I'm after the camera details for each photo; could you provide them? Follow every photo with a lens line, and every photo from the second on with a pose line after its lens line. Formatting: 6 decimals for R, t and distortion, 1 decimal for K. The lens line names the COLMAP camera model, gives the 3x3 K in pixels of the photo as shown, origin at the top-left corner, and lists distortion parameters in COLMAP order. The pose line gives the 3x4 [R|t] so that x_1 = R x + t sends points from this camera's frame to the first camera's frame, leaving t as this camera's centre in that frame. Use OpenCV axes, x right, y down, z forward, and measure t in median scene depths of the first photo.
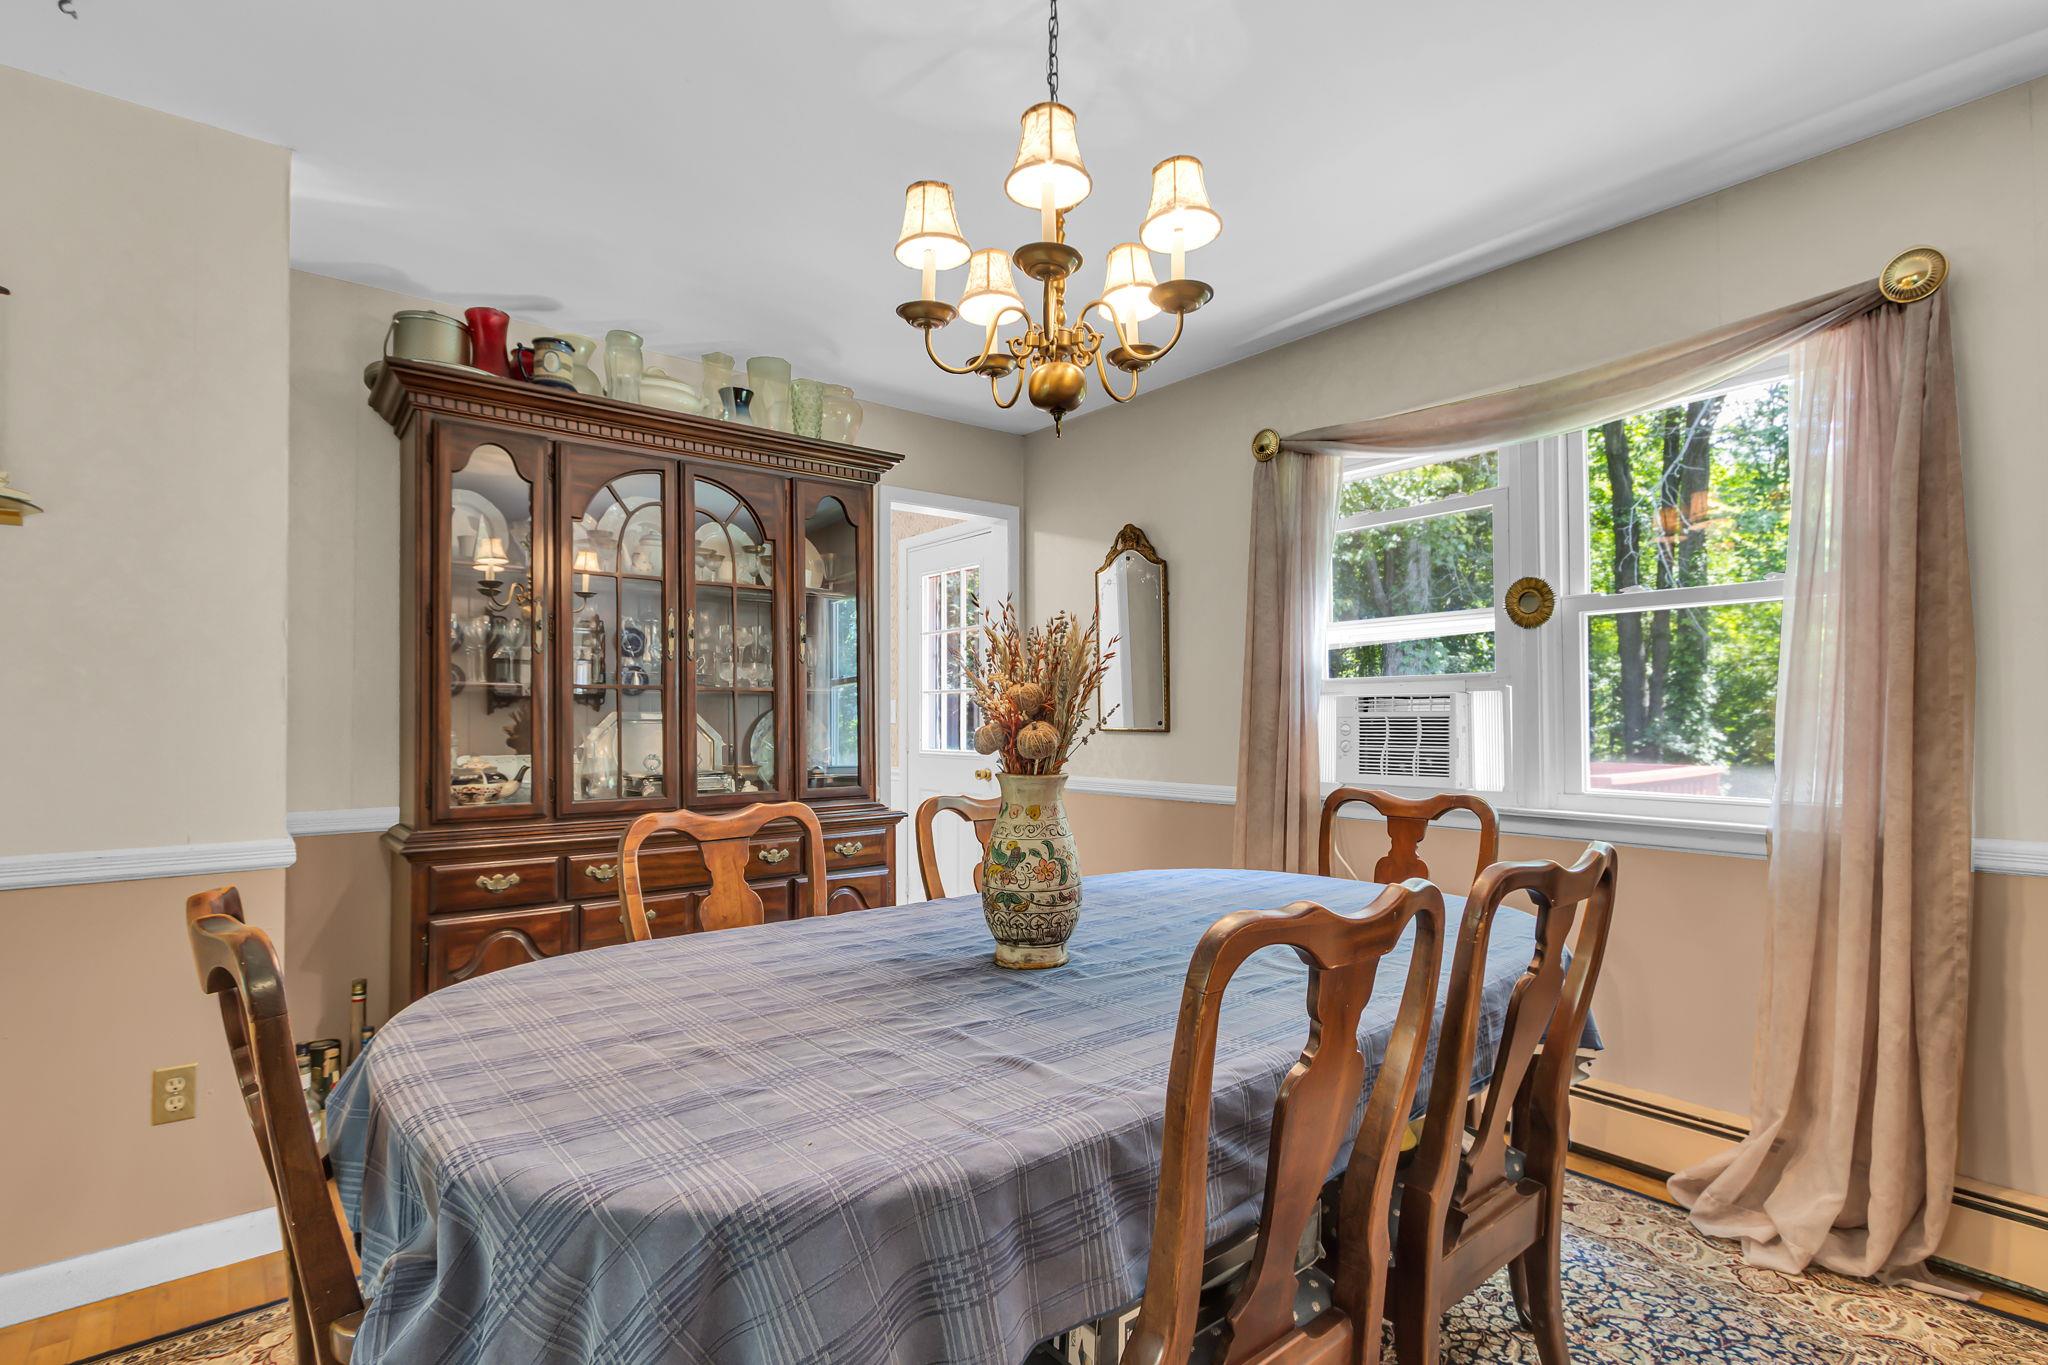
lens RADIAL K [[996.8, 0, 1023.6], [0, 996.8, 711.8], [0, 0, 1]] dist [-0.002842, -0.000072]
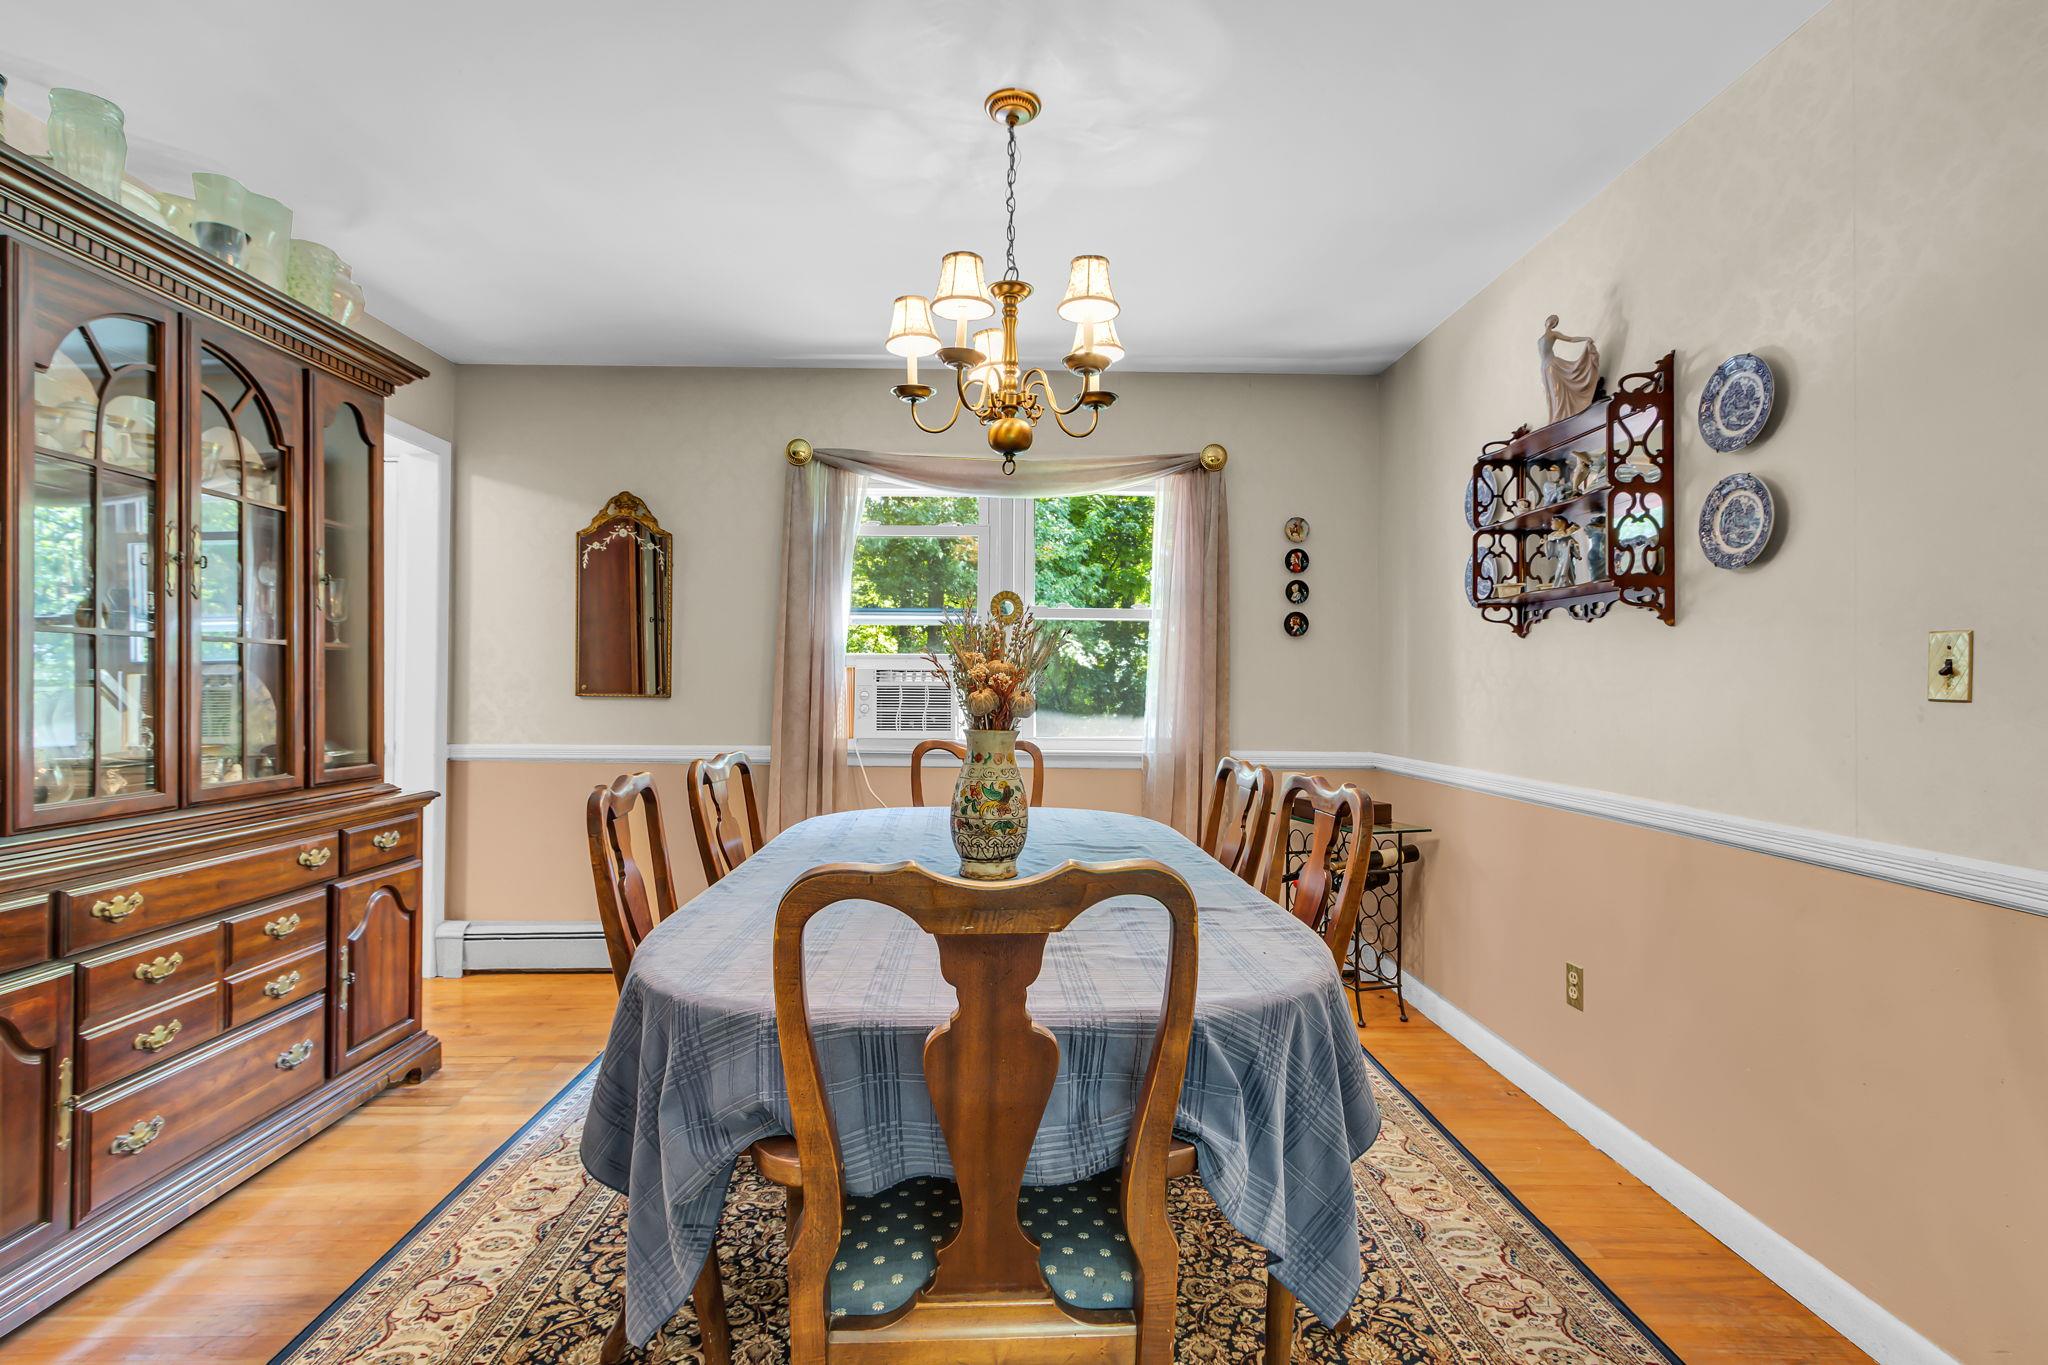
lens RADIAL K [[958.2, 0, 1024.0], [0, 958.2, 682.5], [0, 0, 1]] dist [-0.001342, 0.000239]
pose [[0.608692, 0.011045, 0.793329, -0.541210], [-0.014818, 0.999887, -0.002552, 0.001713], [-0.793268, -0.010203, 0.608787, 0.117960]]
